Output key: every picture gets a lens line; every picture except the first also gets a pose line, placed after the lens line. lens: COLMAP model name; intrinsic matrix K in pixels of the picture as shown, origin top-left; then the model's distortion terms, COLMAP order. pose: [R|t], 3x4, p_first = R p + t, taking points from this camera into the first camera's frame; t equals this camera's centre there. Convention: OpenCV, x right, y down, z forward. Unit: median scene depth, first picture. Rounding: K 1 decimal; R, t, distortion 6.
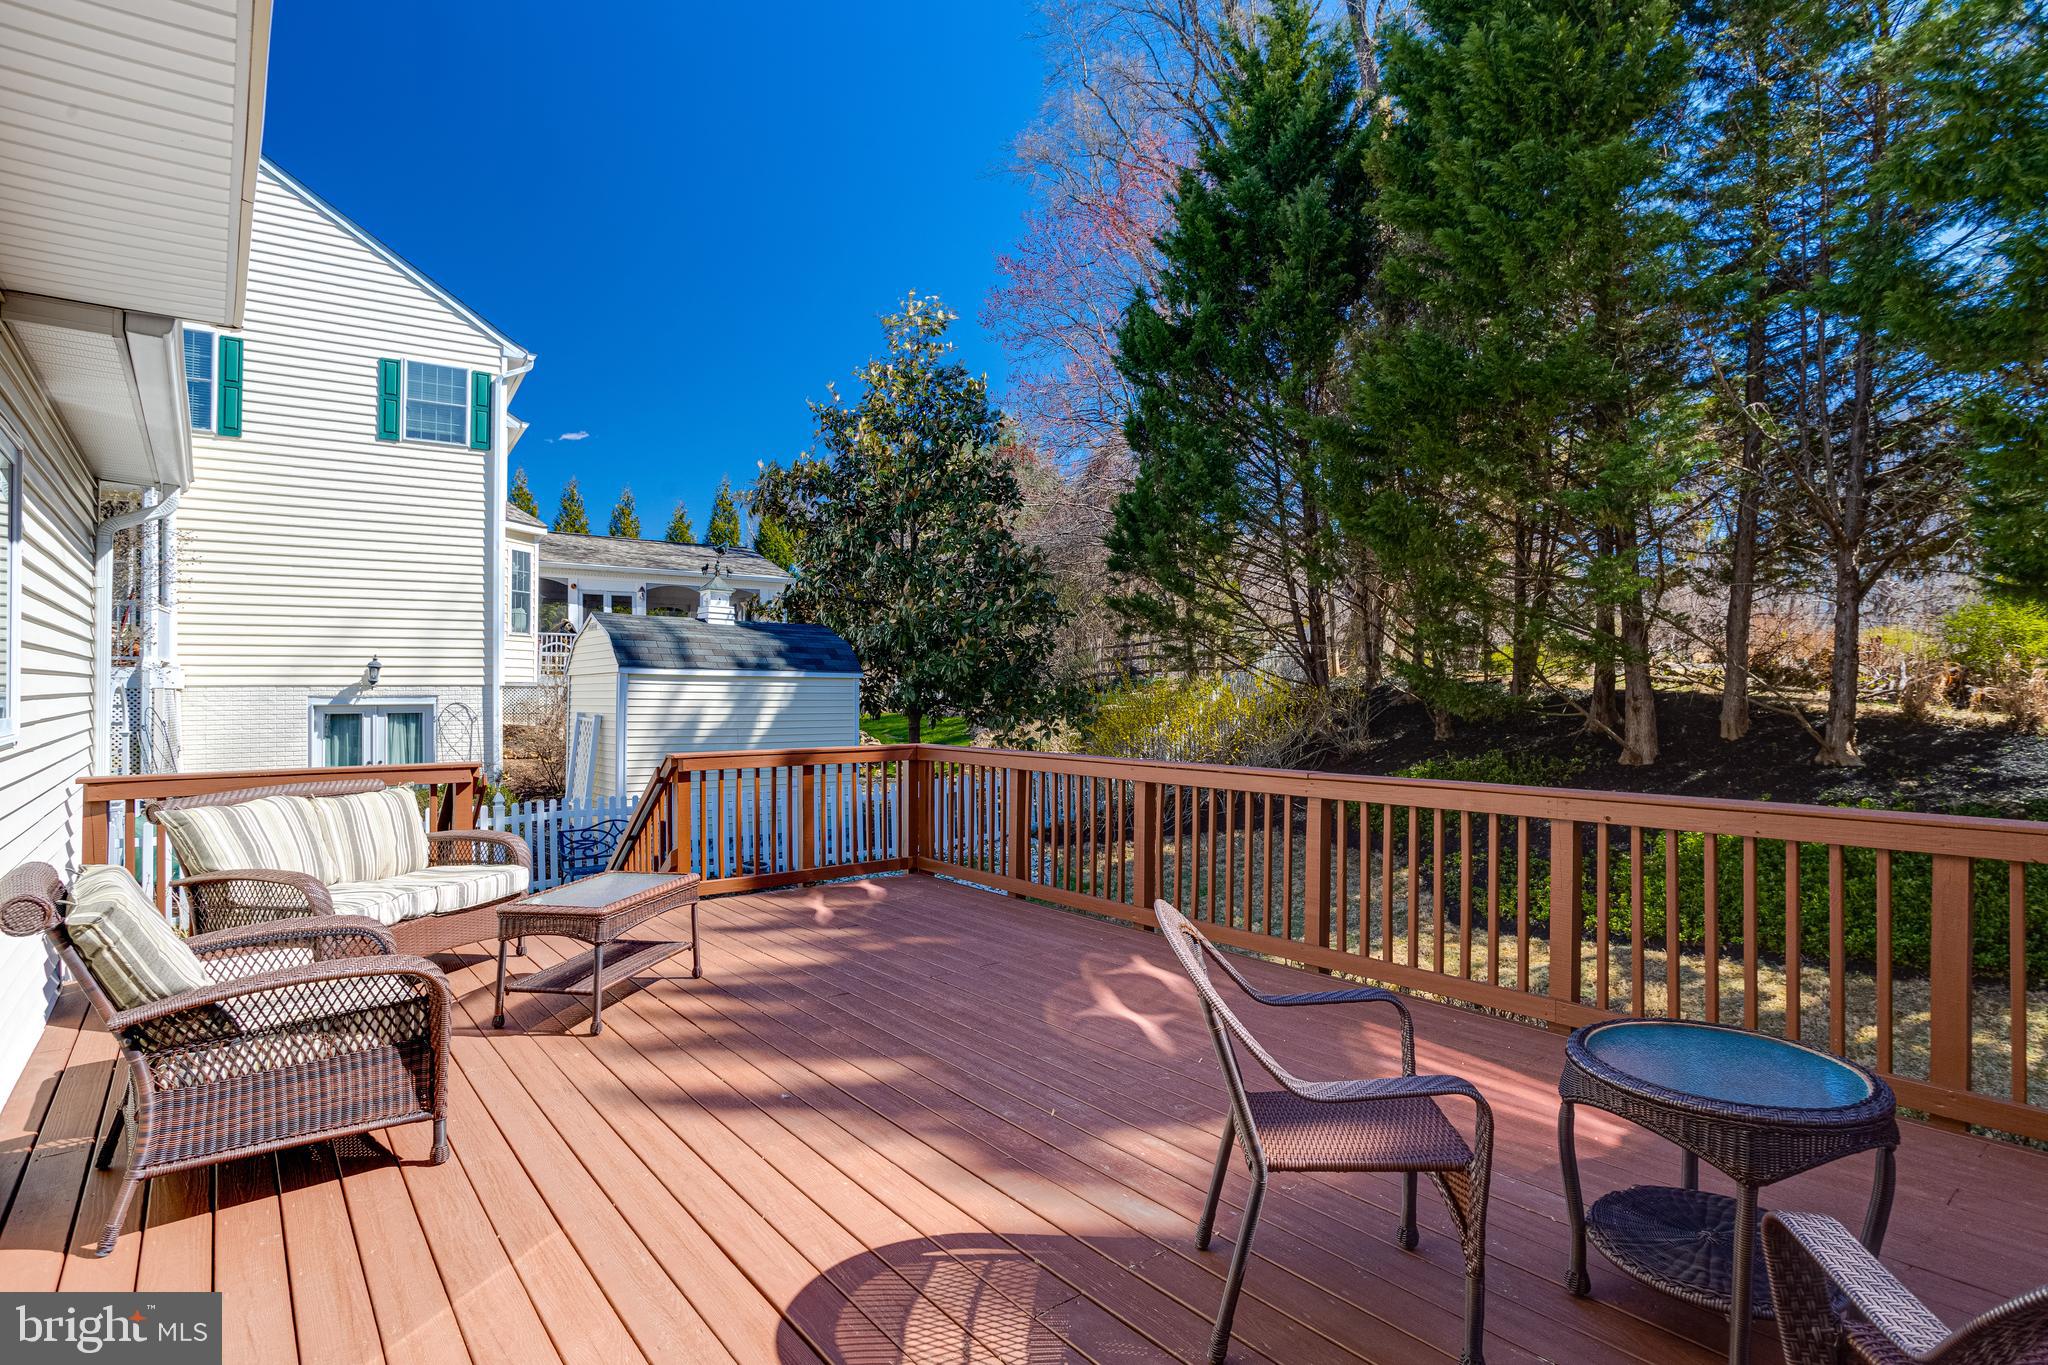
lens RADIAL K [[1036.3, 0, 1054.8], [0, 1036.3, 673.8], [0, 0, 1]] dist [-0.022374, 0.006646]
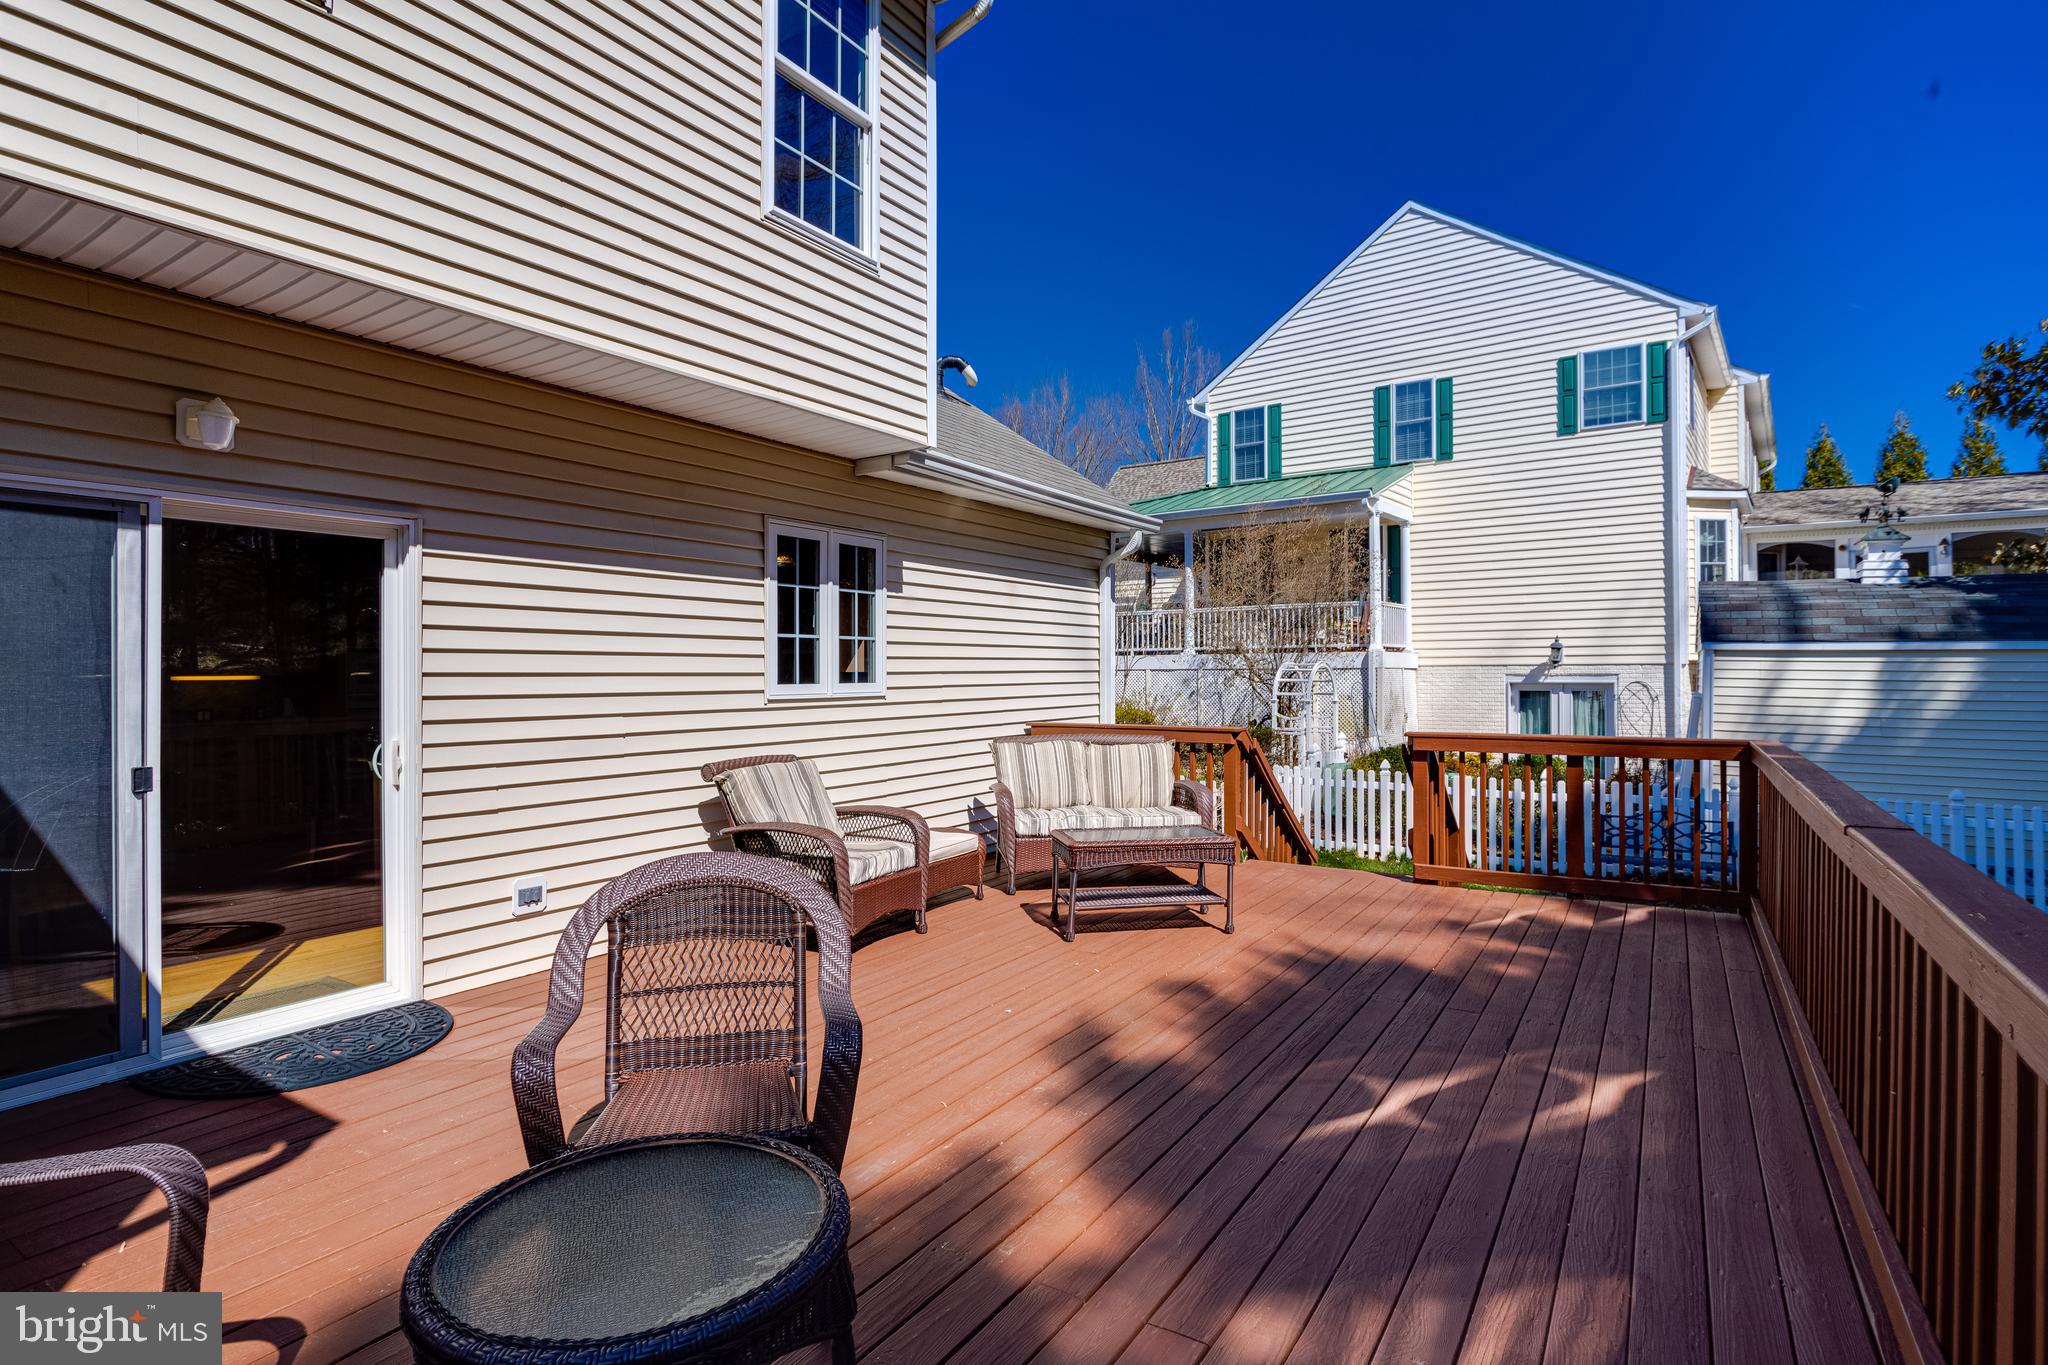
lens RADIAL K [[1036.3, 0, 1029.0], [0, 1036.3, 655.0], [0, 0, 1]] dist [-0.022374, 0.006646]
pose [[0.313206, -0.012854, -0.949598, 0.185299], [0.015201, 0.999848, -0.008520, 0.001903], [0.949564, -0.011767, 0.313353, 0.135232]]
